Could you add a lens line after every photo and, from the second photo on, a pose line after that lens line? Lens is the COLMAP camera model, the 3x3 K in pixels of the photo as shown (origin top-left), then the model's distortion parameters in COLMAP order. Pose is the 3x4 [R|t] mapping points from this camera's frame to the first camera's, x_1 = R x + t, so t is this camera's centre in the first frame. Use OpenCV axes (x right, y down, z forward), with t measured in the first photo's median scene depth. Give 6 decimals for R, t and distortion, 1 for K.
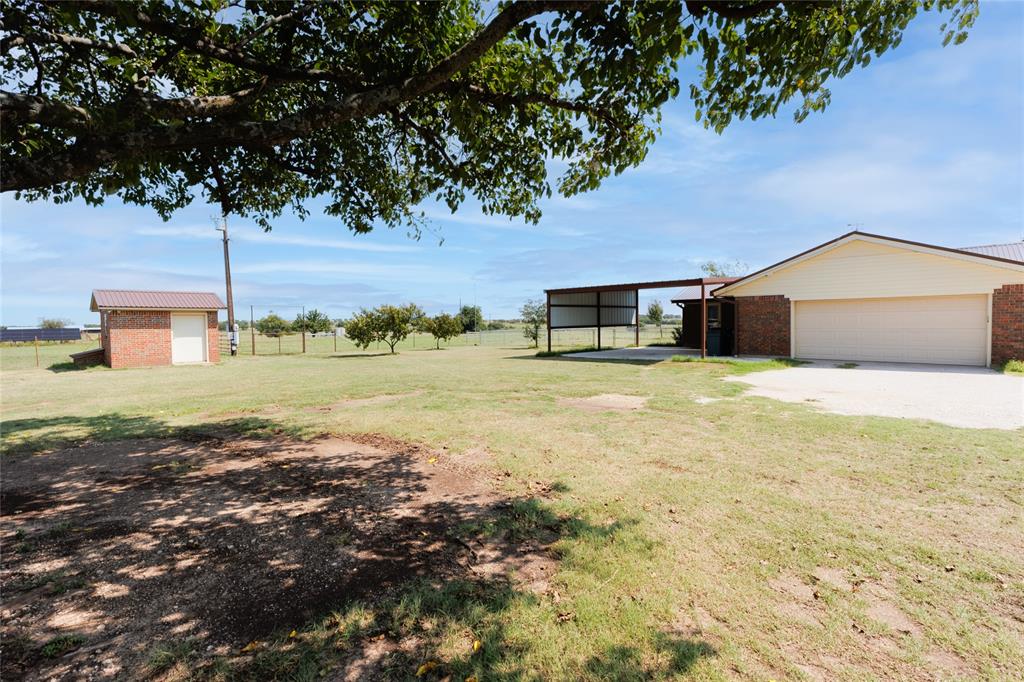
lens RADIAL K [[463.3, 0, 512.1], [0, 463.3, 341.1], [0, 0, 1]] dist [-0.003195, 0.000381]
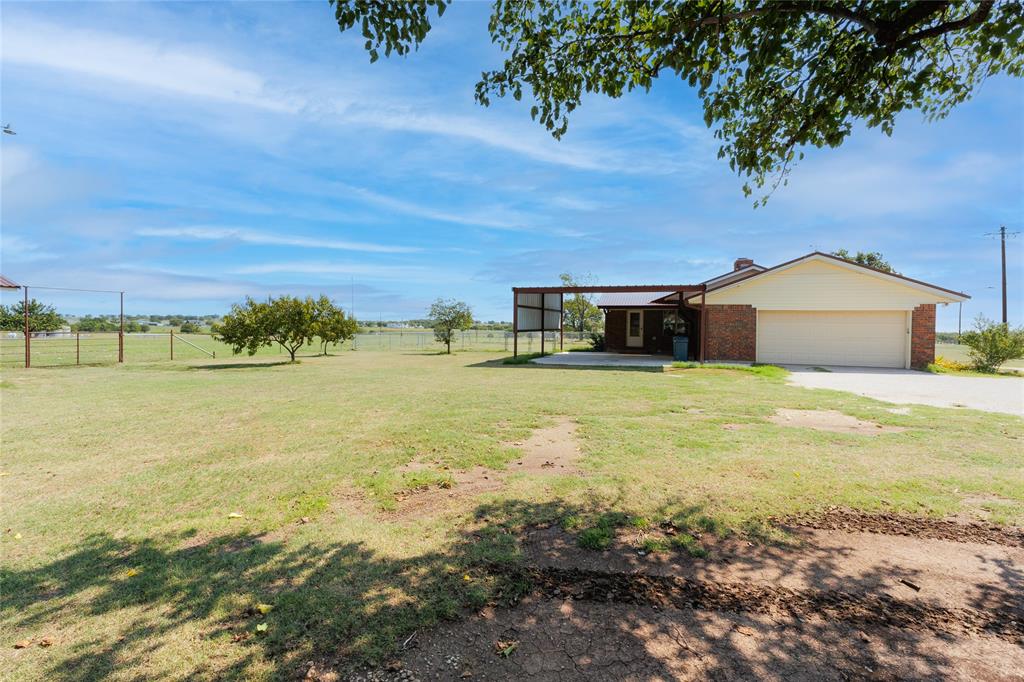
lens RADIAL K [[463.3, 0, 511.6], [0, 463.3, 332.3], [0, 0, 1]] dist [-0.003195, 0.000381]
pose [[0.897780, 0.017166, 0.440110, -0.294739], [-0.004726, 0.999558, -0.029346, -0.000644], [-0.440419, 0.024266, 0.897464, 0.209537]]
